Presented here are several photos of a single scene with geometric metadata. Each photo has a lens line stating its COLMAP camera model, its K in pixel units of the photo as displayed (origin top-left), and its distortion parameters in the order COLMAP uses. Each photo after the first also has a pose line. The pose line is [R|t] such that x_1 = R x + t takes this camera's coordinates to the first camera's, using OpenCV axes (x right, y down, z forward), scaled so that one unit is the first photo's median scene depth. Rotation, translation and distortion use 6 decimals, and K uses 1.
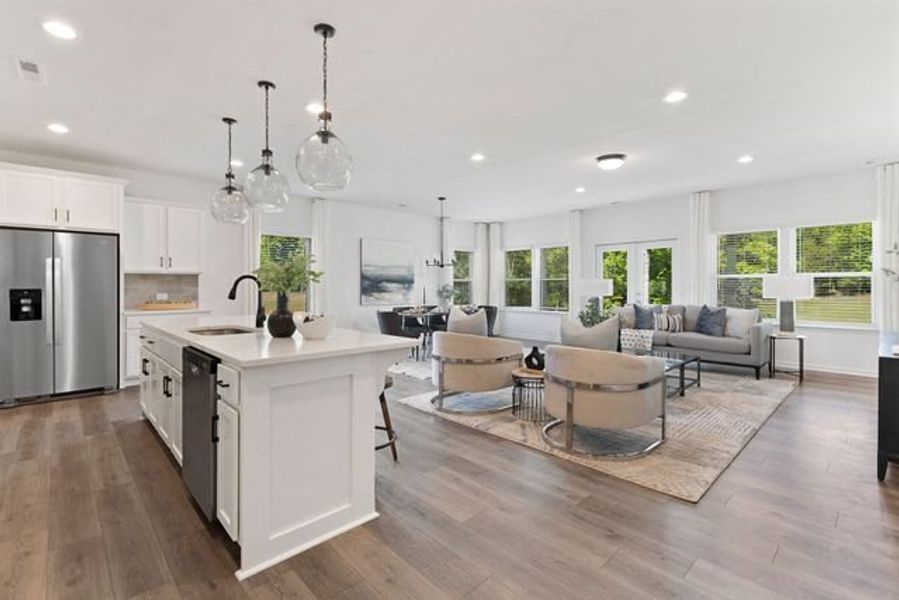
lens RADIAL K [[412.2, 0, 452.7], [0, 412.2, 290.7], [0, 0, 1]] dist [-0.003177, -0.000732]
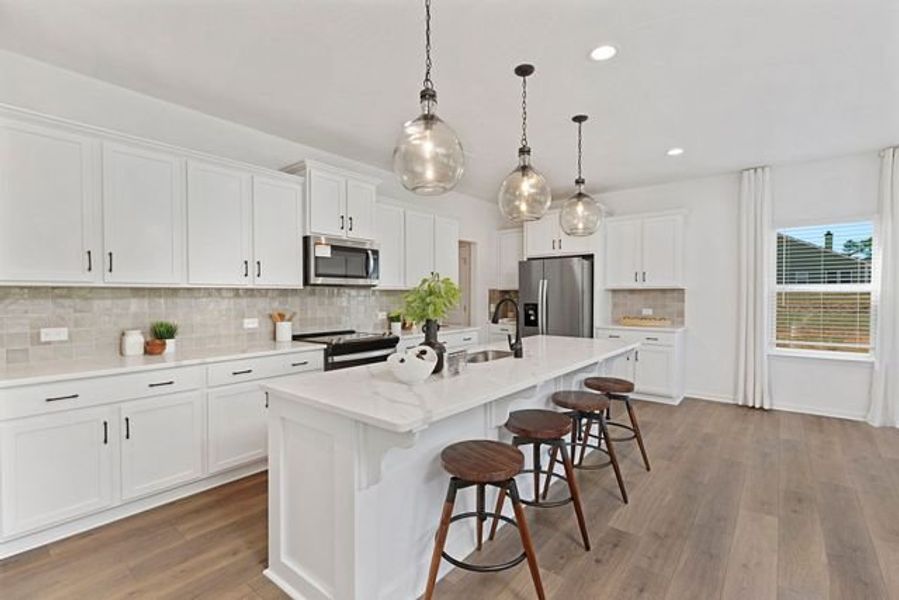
lens RADIAL K [[412.2, 0, 446.6], [0, 412.2, 299.9], [0, 0, 1]] dist [-0.003177, -0.000732]
pose [[0.129681, 0.012186, -0.991481, 0.199794], [-0.008627, 0.999900, 0.011161, -0.021217], [0.991518, 0.007106, 0.129773, 0.403184]]
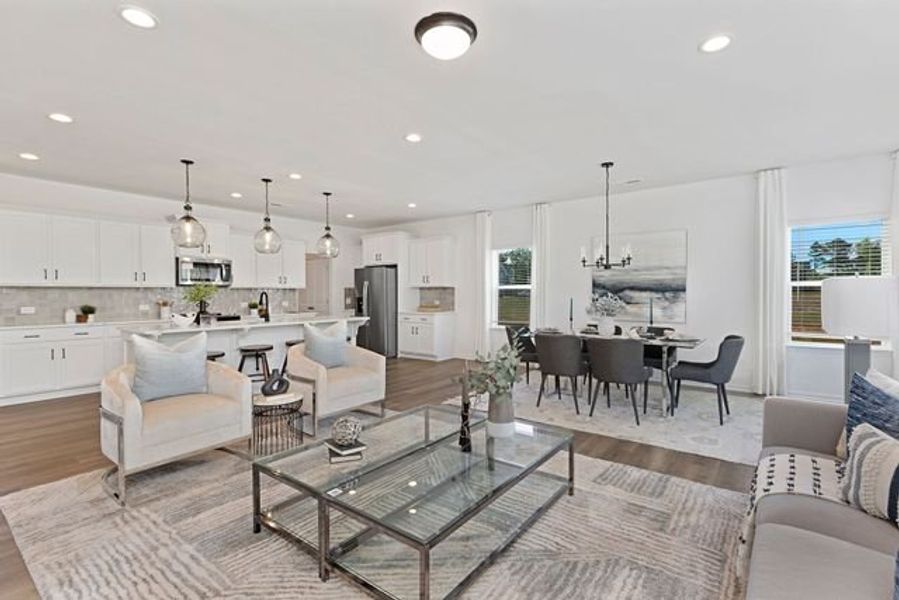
lens RADIAL K [[412.2, 0, 453.3], [0, 412.2, 298.6], [0, 0, 1]] dist [-0.003177, -0.000732]
pose [[0.169215, 0.012666, -0.985498, 0.757878], [-0.007382, 0.999906, 0.011584, -0.018104], [0.985551, 0.005315, 0.169293, 0.813243]]
